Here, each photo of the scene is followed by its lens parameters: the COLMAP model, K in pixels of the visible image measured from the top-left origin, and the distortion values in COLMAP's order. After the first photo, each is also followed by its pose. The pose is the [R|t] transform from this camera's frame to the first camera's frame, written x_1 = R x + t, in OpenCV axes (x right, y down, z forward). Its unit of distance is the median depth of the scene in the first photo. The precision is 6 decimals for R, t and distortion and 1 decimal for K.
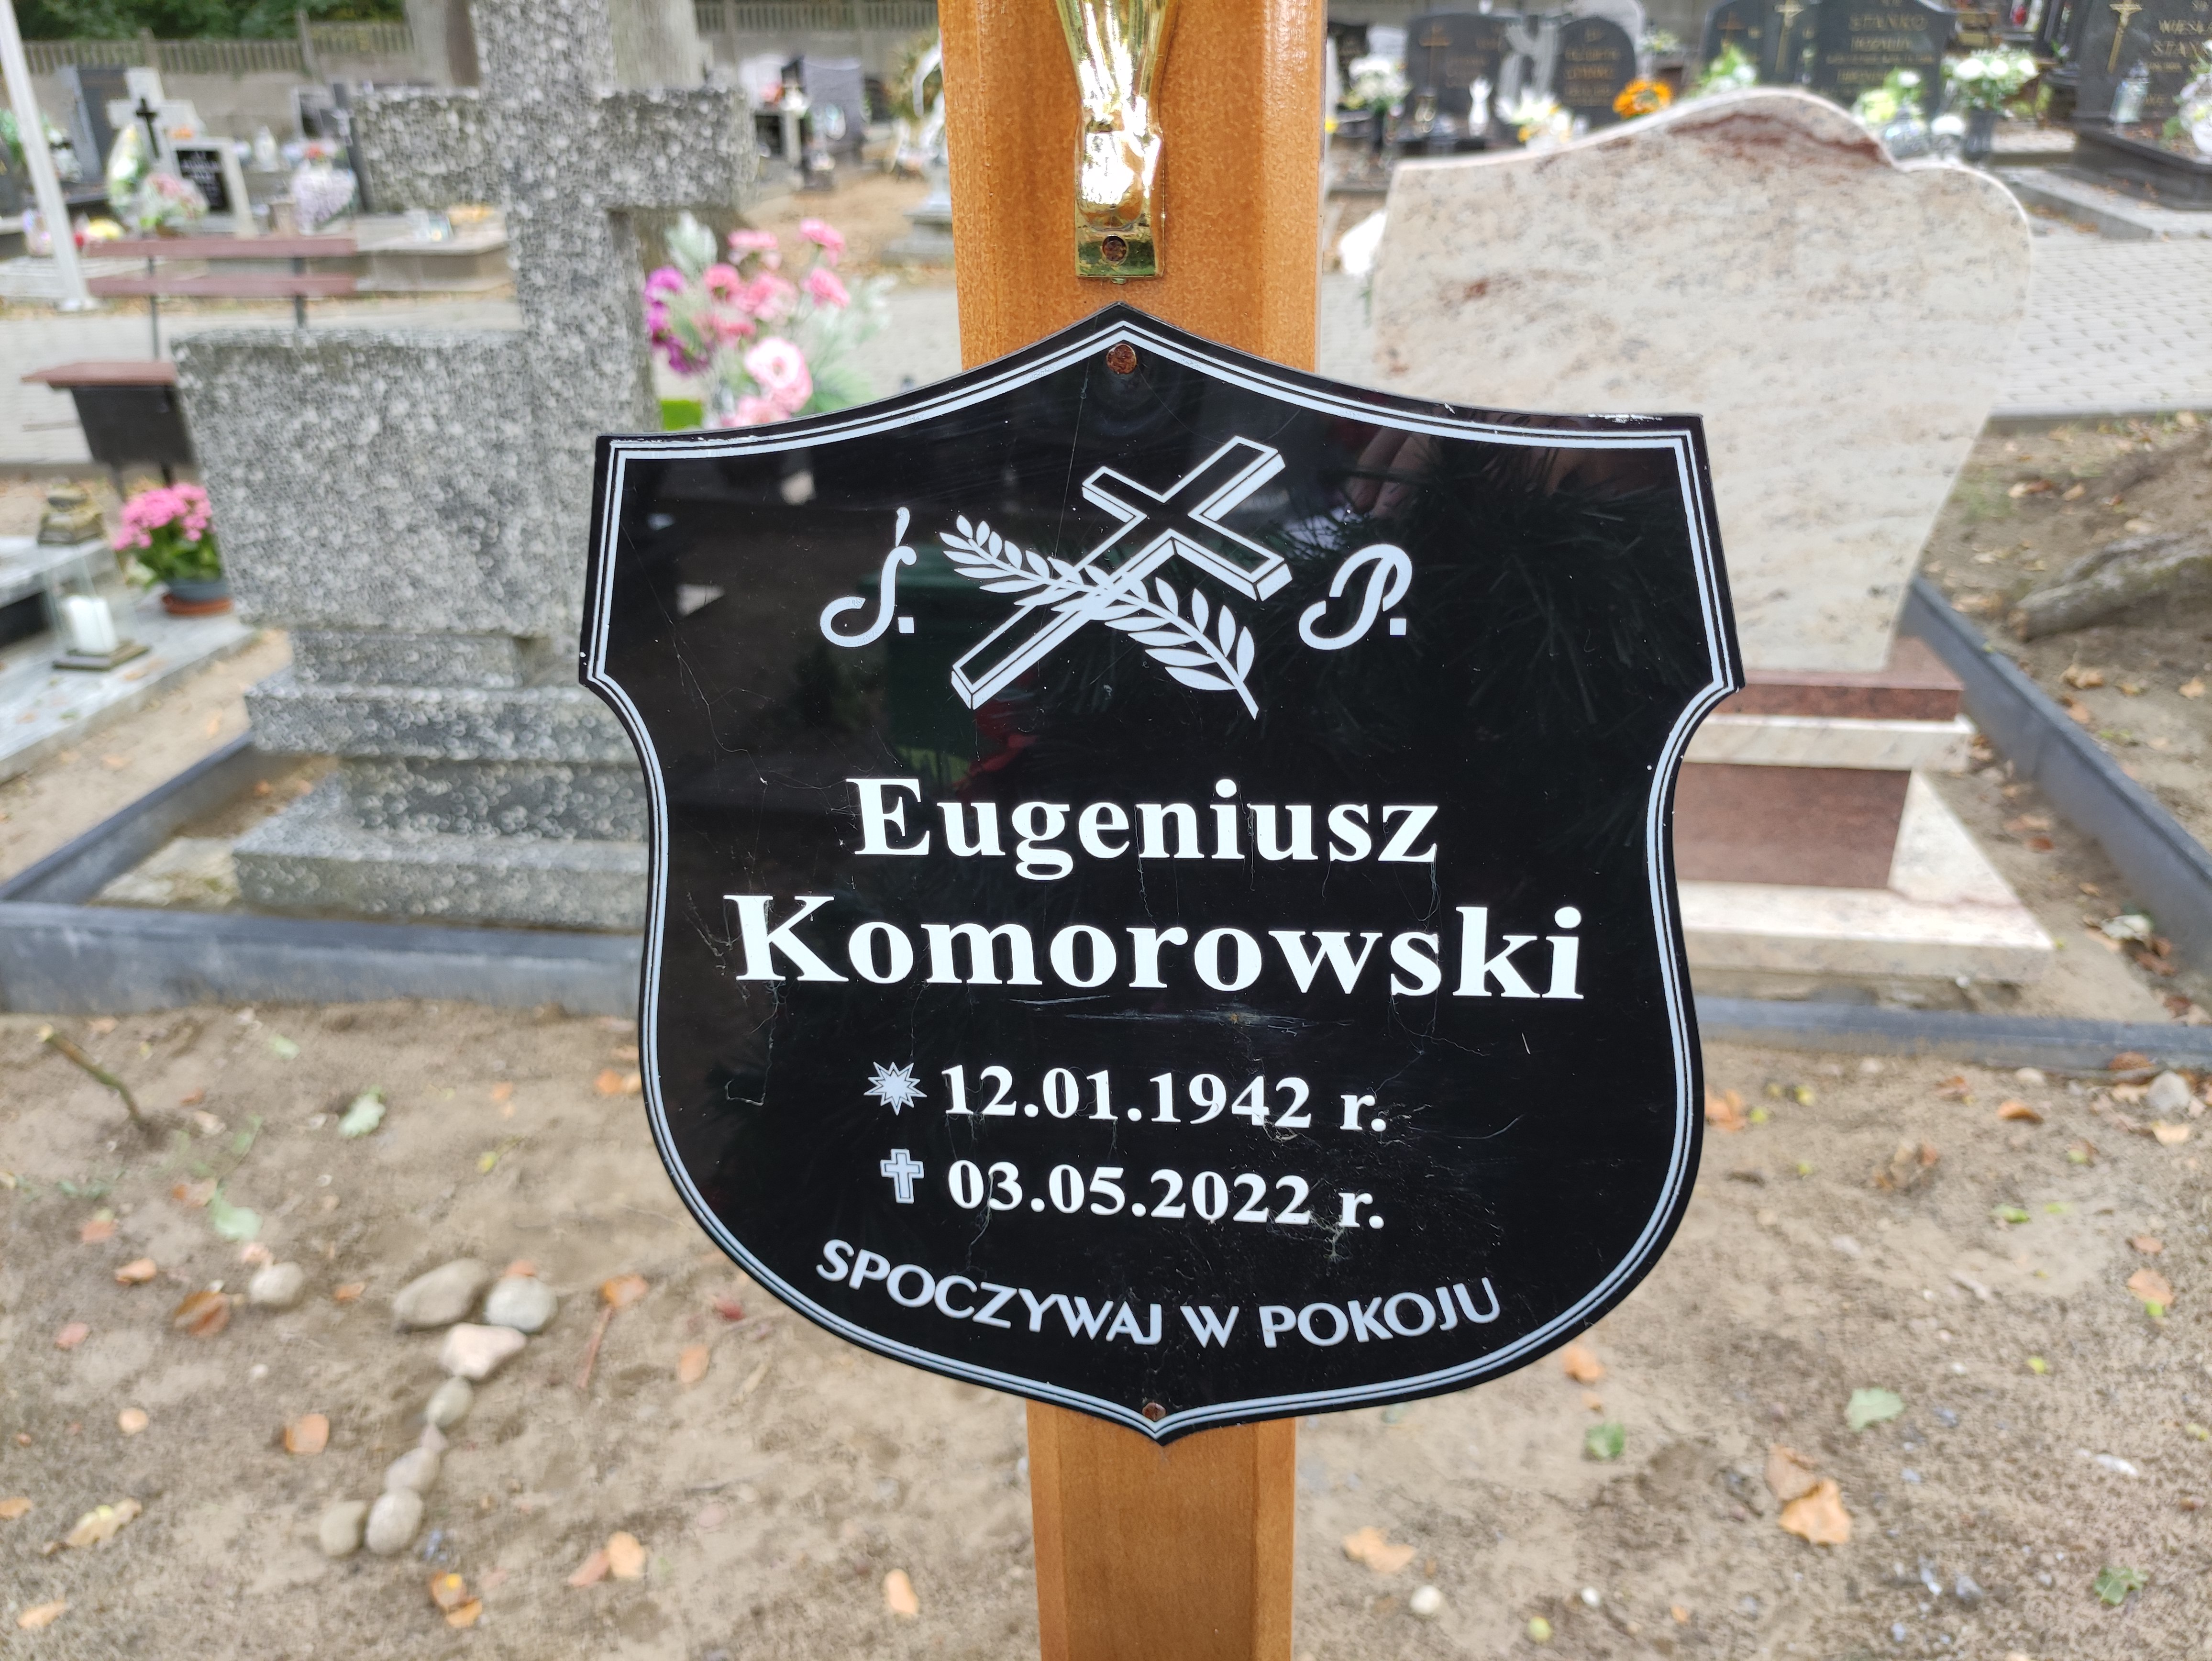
lens RADIAL K [[1532.3, 0, 1106.0], [0, 1532.3, 830.5], [0, 0, 1]] dist [0.002469, -0.000592]
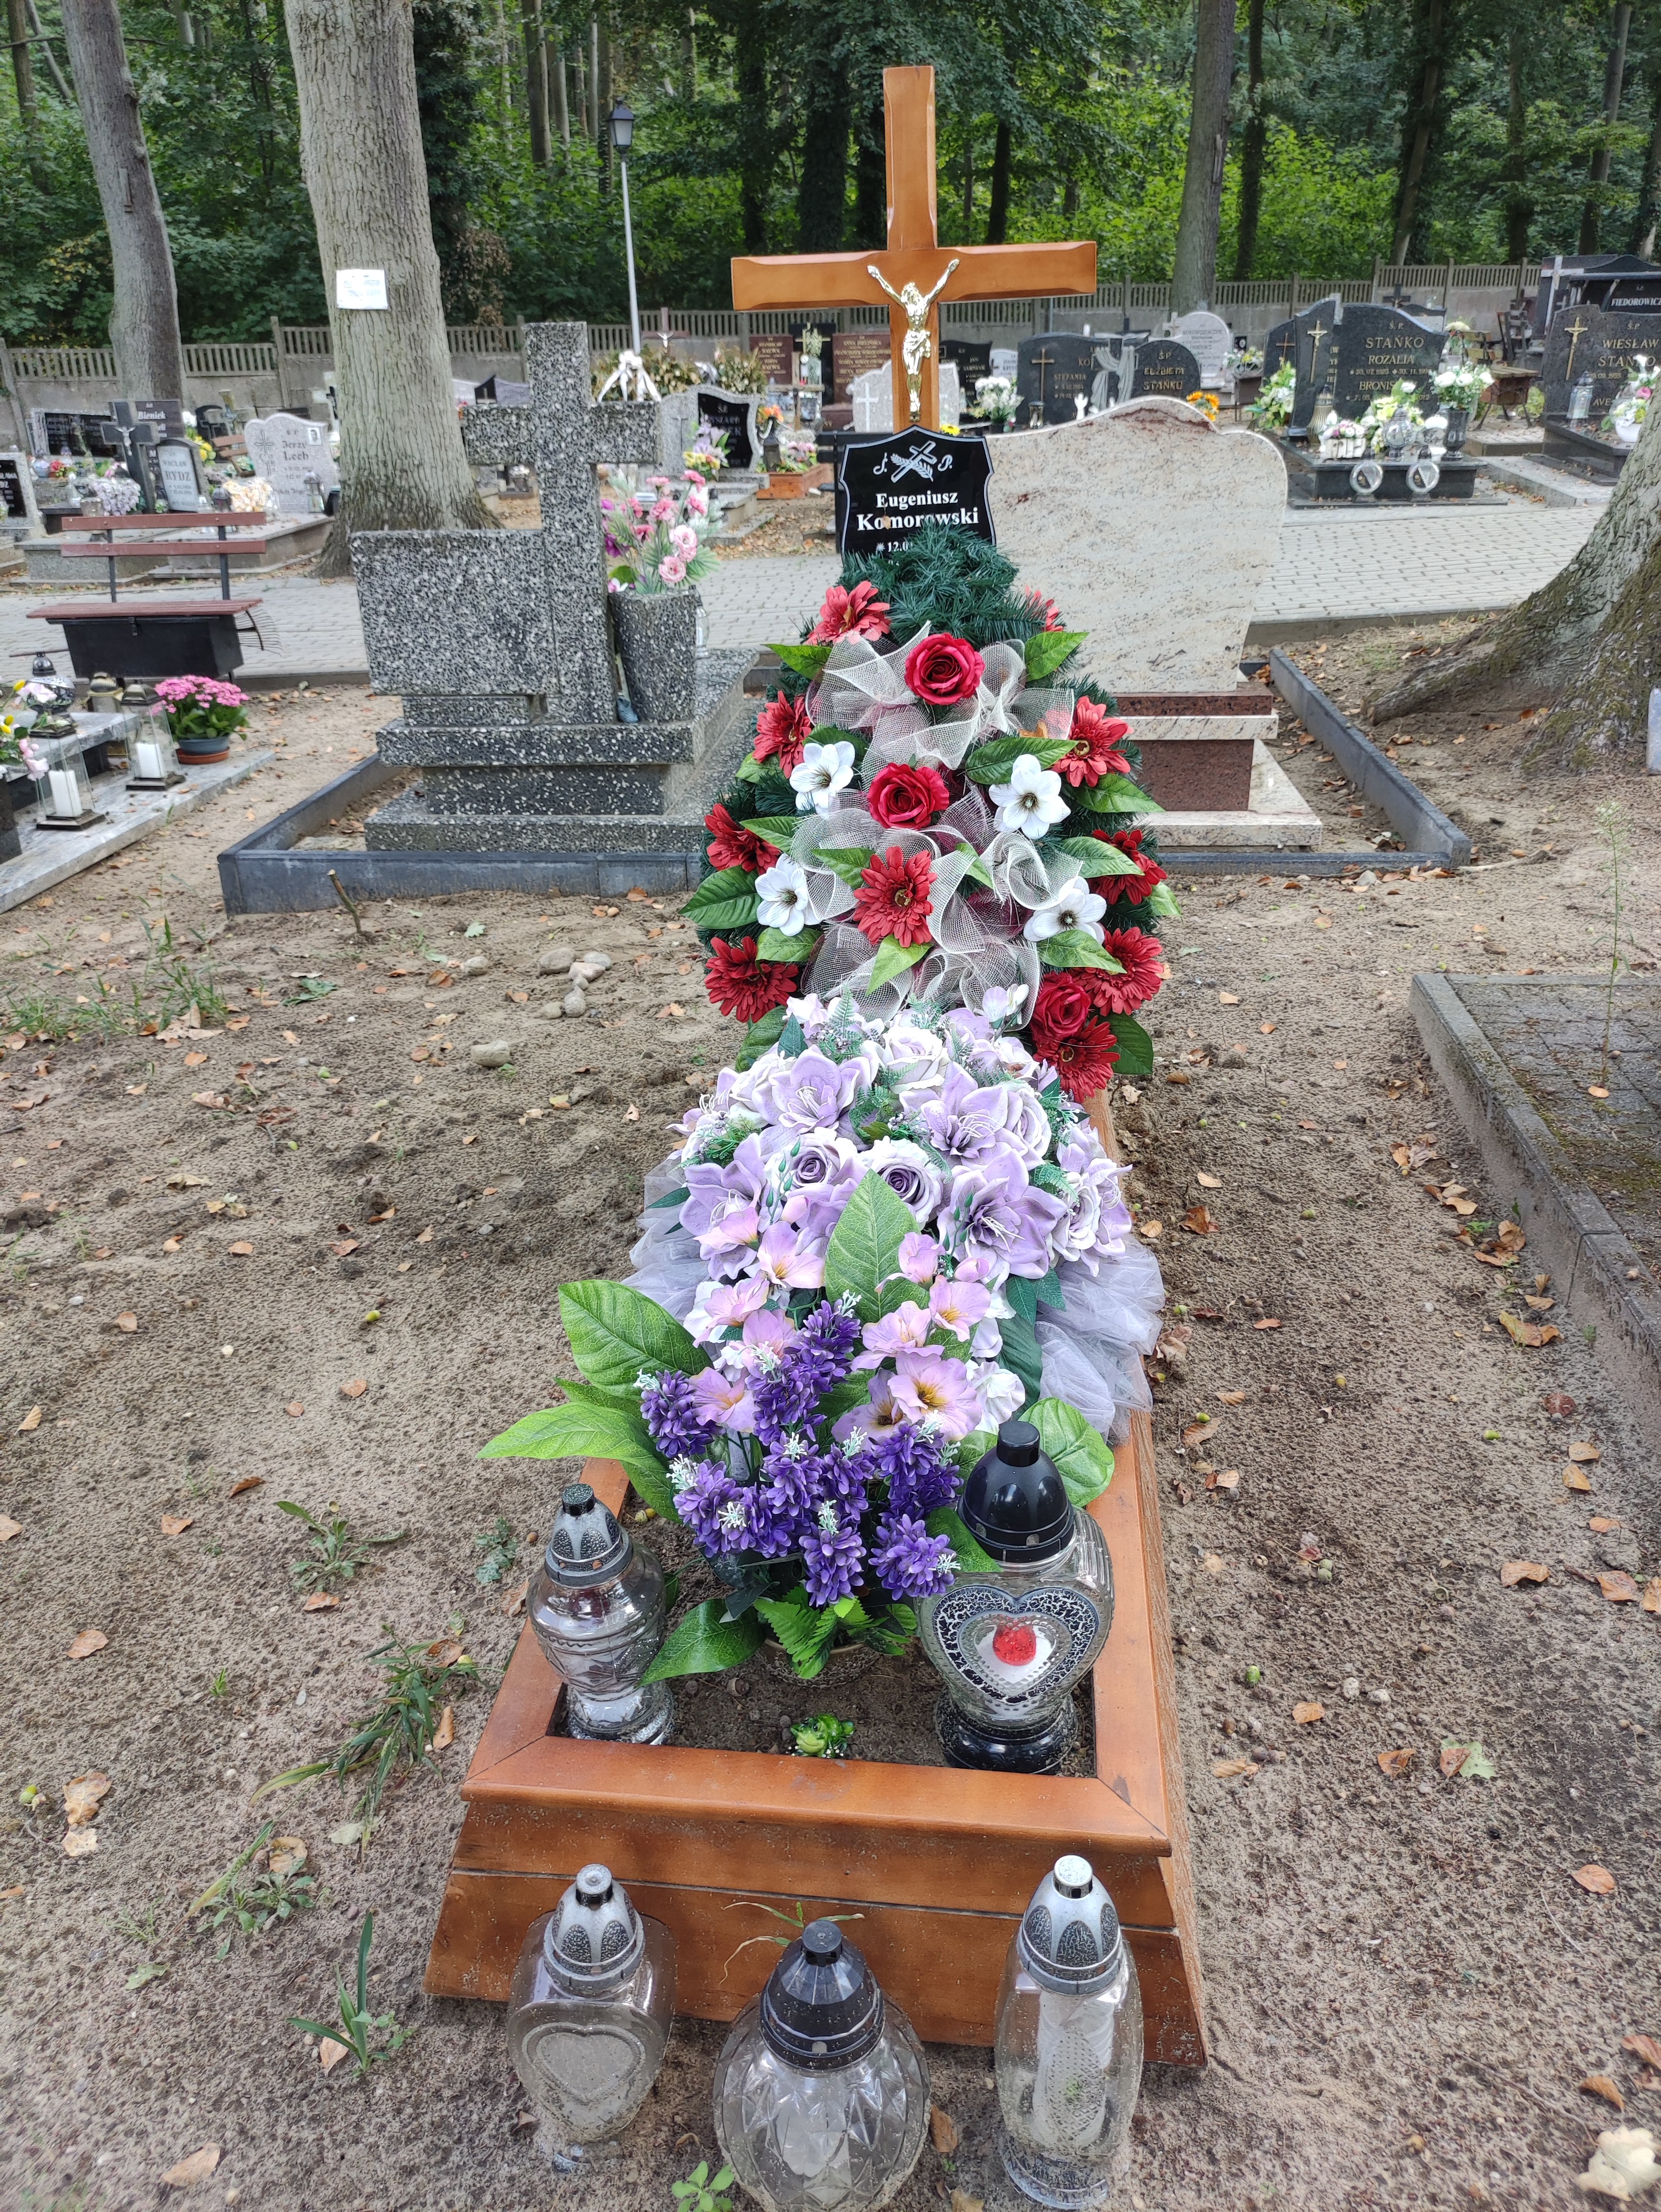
lens RADIAL K [[1482.2, 0, 830.5], [0, 1482.2, 1106.0], [0, 0, 1]] dist [0.071865, -0.083621]
pose [[0.998521, -0.031765, 0.044129, -0.115469], [0.032349, 0.999397, -0.012584, 0.429449], [-0.043703, 0.013992, 0.998947, -0.878994]]
